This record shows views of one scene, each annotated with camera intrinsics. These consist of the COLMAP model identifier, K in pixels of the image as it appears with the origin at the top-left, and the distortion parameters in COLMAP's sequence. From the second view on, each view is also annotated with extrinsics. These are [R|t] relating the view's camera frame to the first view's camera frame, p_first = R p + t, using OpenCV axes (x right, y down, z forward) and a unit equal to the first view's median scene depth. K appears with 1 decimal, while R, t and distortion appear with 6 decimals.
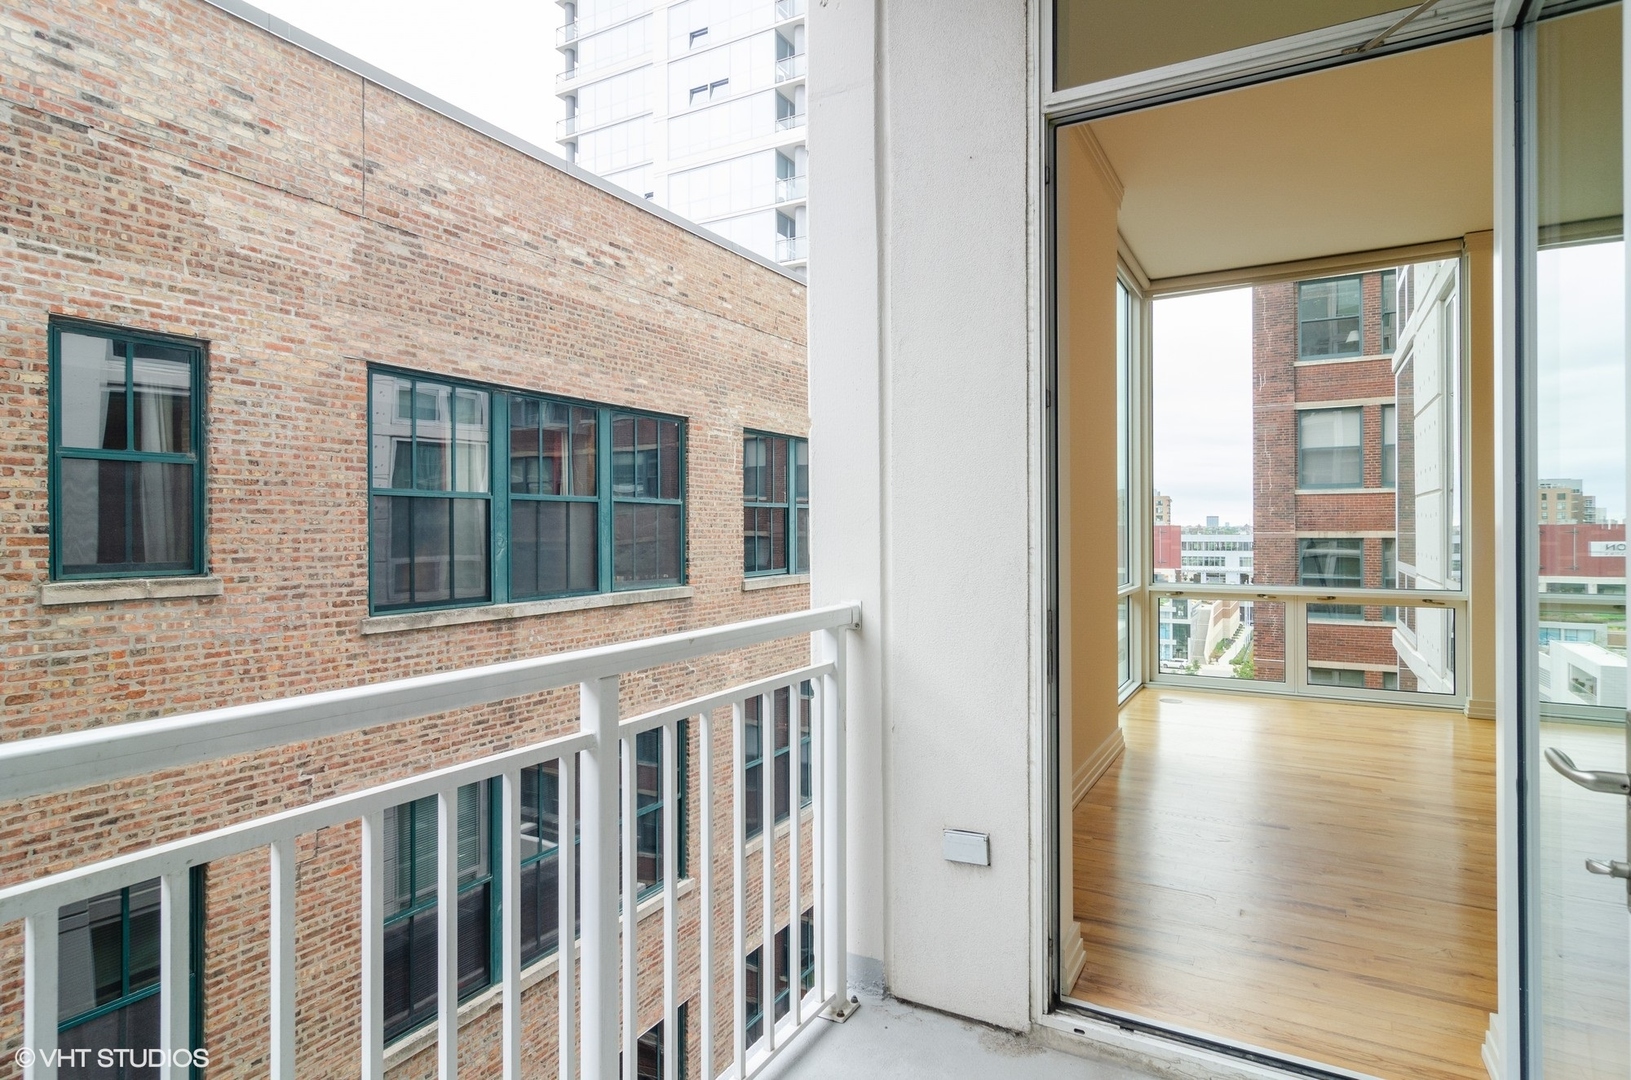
lens RADIAL K [[879.9, 0, 814.8], [0, 879.9, 520.6], [0, 0, 1]] dist [-0.002317, 0.013061]
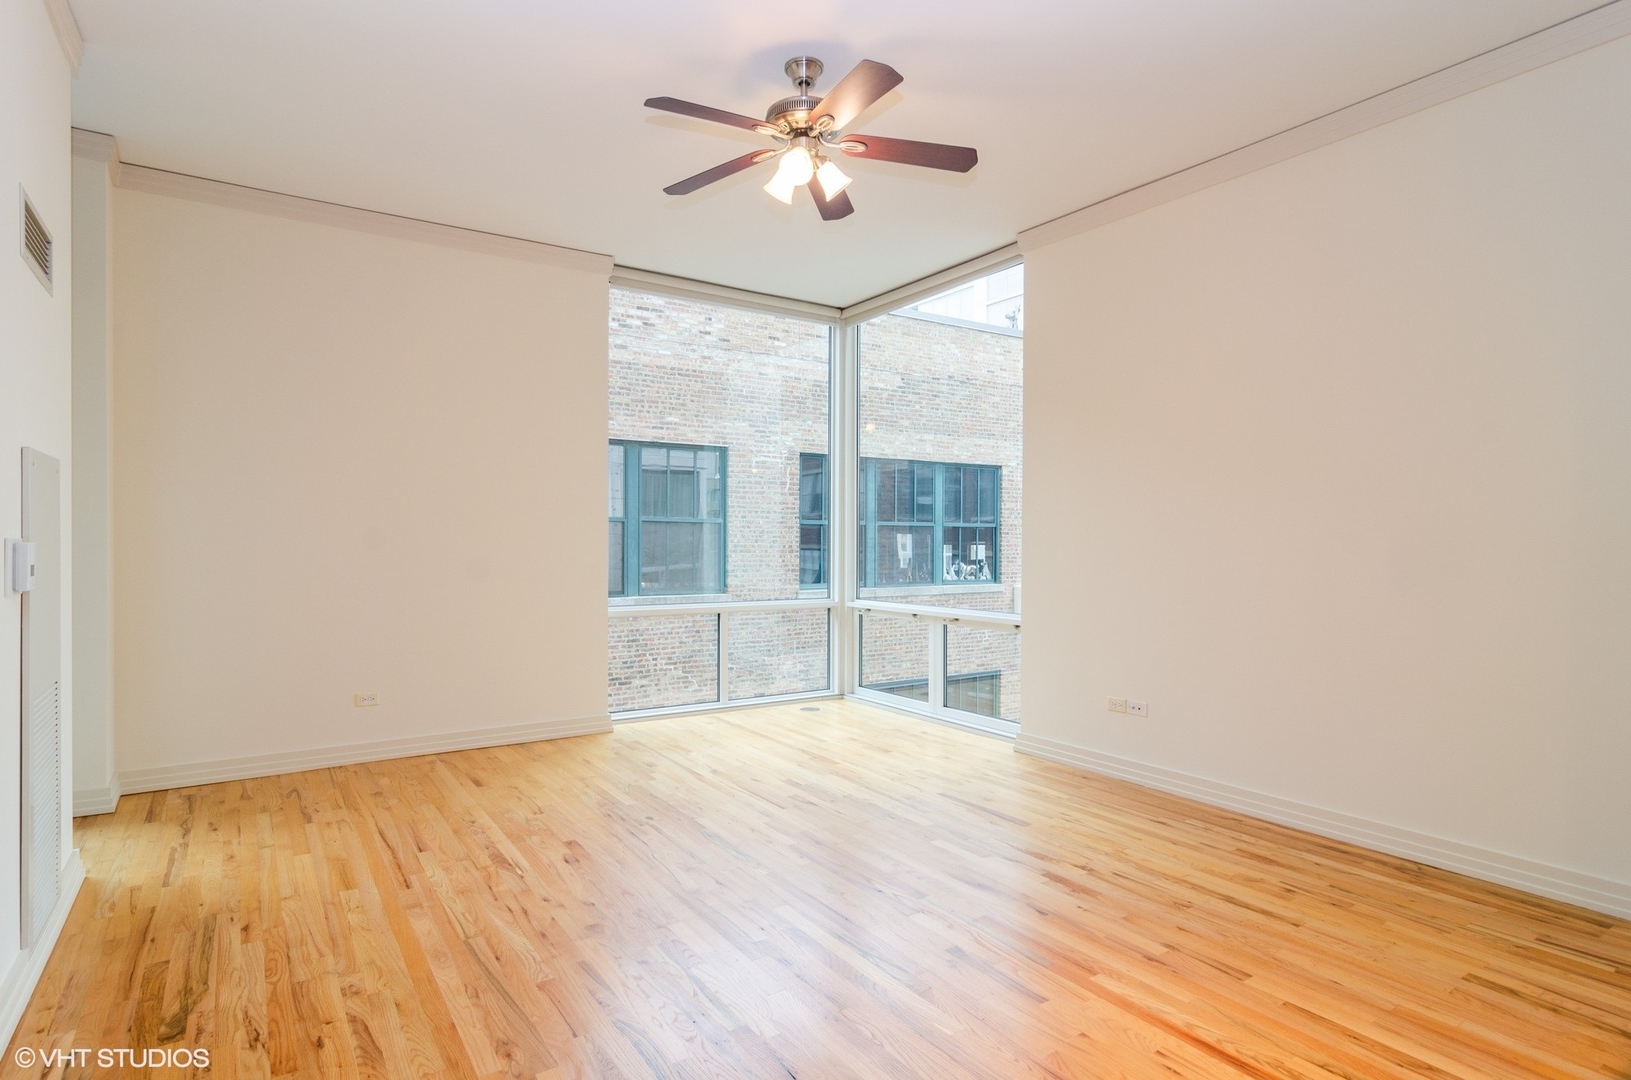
lens RADIAL K [[871.6, 0, 815.5], [0, 871.6, 540.0], [0, 0, 1]] dist [-0.000944, 0.014640]
pose [[0.888044, 0.005147, -0.459729, 0.508738], [-0.002941, 0.999980, 0.005516, -0.002570], [0.459749, -0.003546, 0.888042, 0.044434]]
